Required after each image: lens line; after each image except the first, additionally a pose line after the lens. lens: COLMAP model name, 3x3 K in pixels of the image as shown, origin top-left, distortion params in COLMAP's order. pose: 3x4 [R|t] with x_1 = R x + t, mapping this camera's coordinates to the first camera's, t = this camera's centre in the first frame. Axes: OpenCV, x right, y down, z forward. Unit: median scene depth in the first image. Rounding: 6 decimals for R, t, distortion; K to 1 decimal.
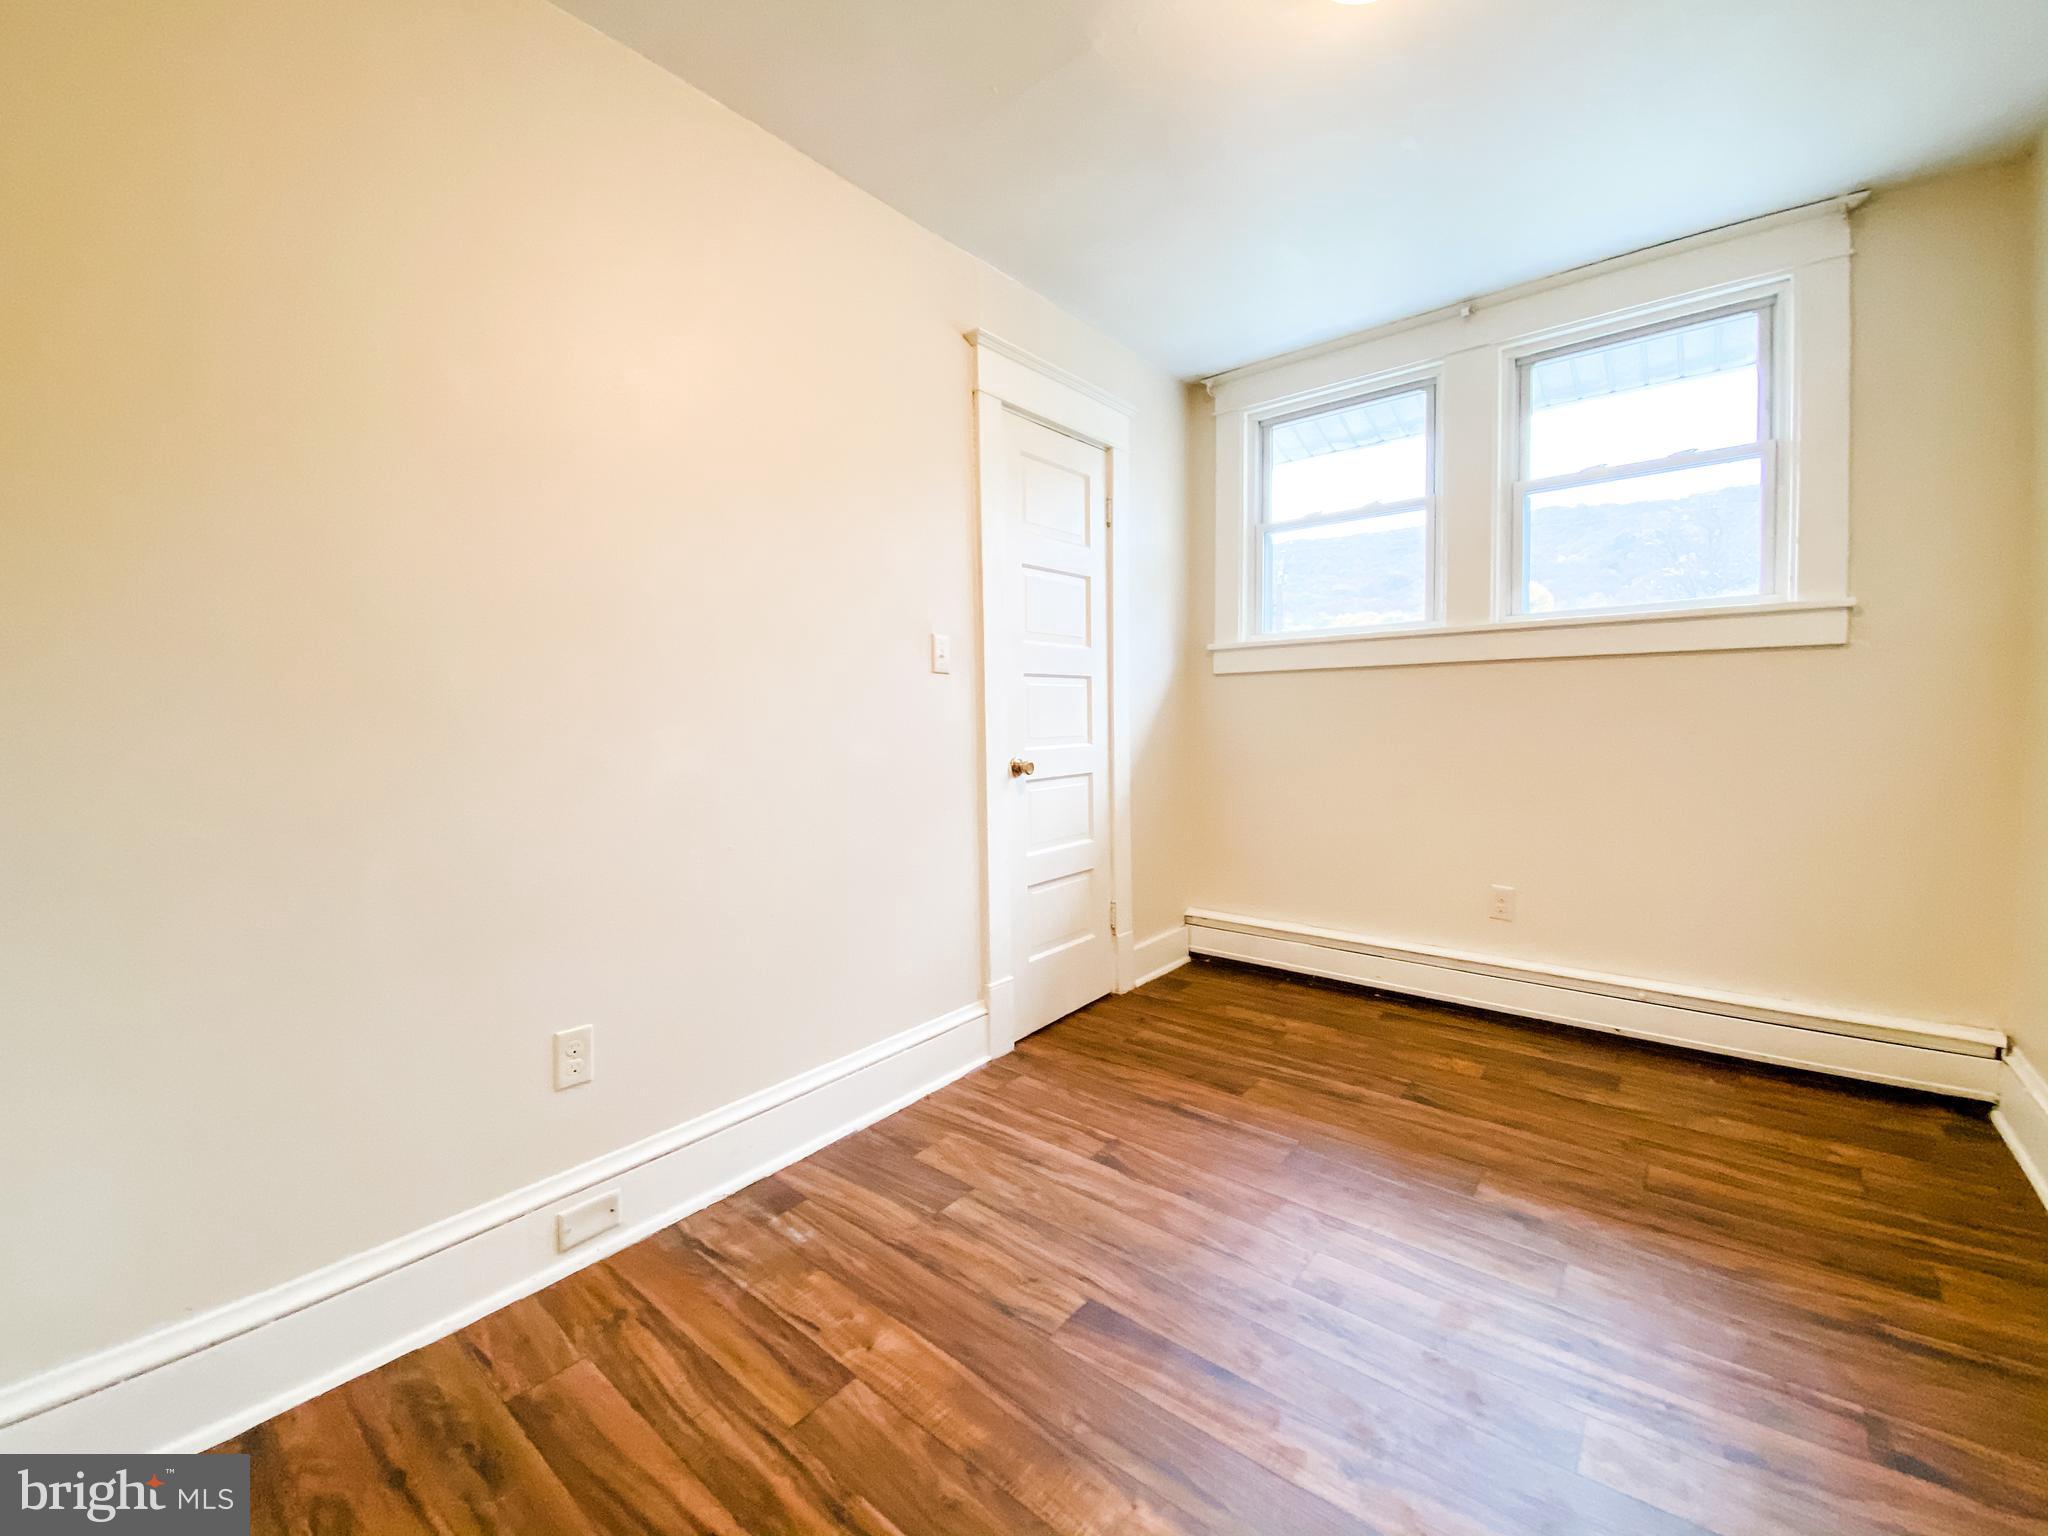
lens RADIAL K [[832.4, 0, 1018.3], [0, 832.4, 752.1], [0, 0, 1]] dist [0.026123, -0.025445]
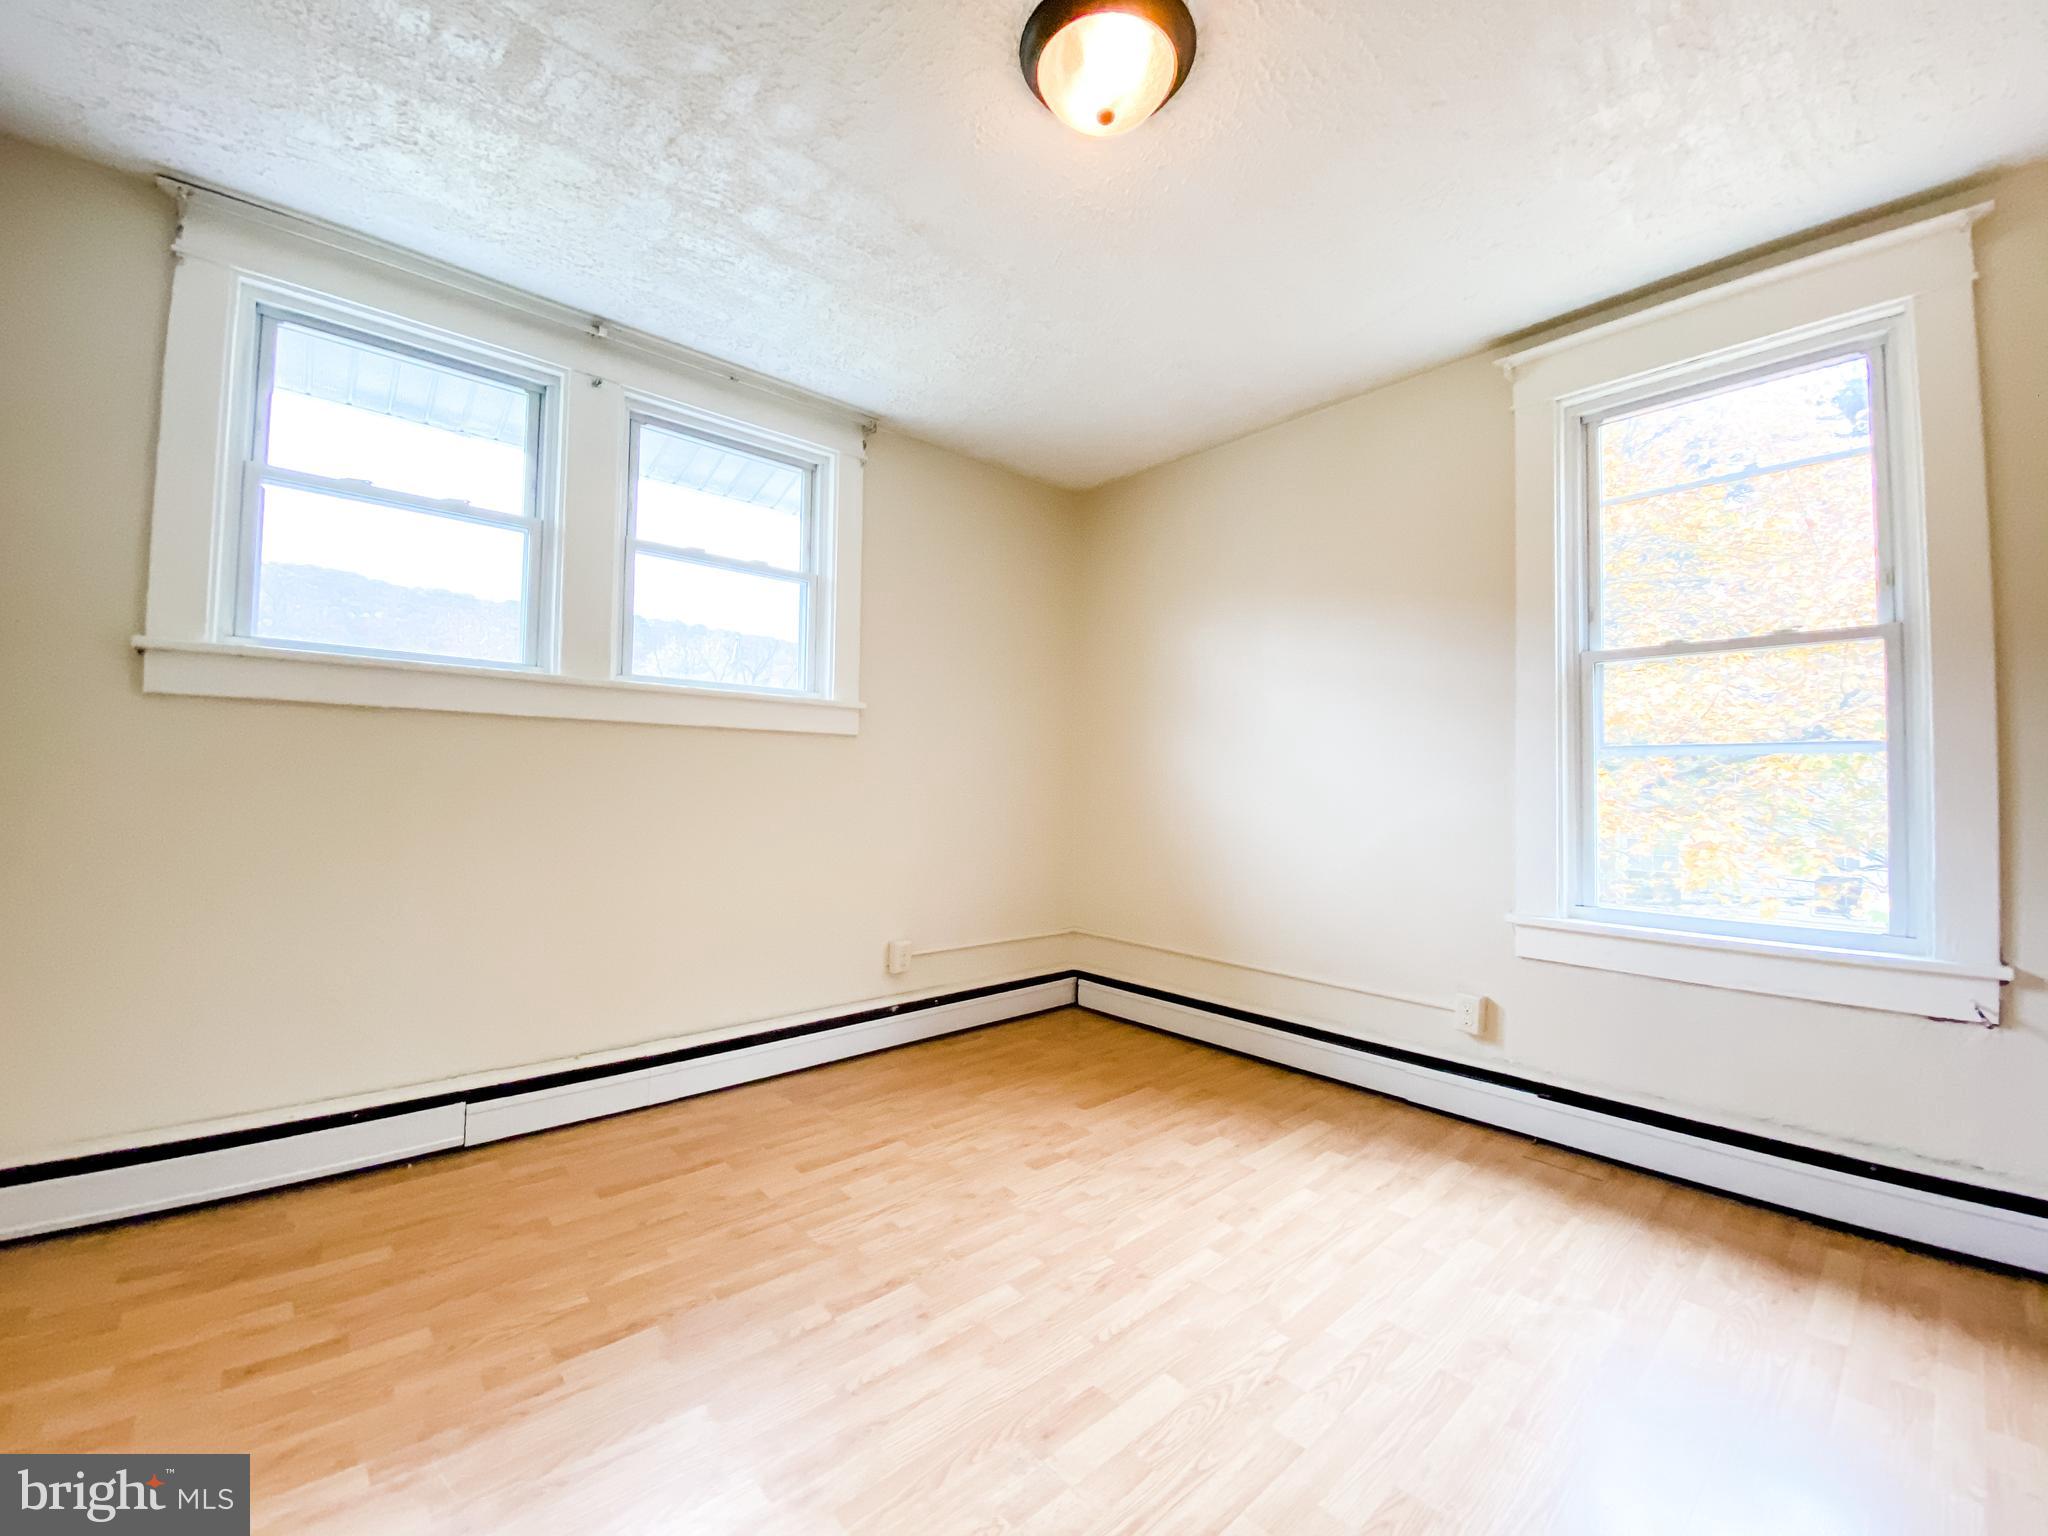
lens RADIAL K [[832.4, 0, 1018.3], [0, 832.4, 752.1], [0, 0, 1]] dist [0.026123, -0.025445]
pose [[0.179932, 0.037371, 0.982969, -0.266676], [-0.007931, 0.999301, -0.036541, -0.042196], [-0.983647, -0.001221, 0.180102, 0.378602]]
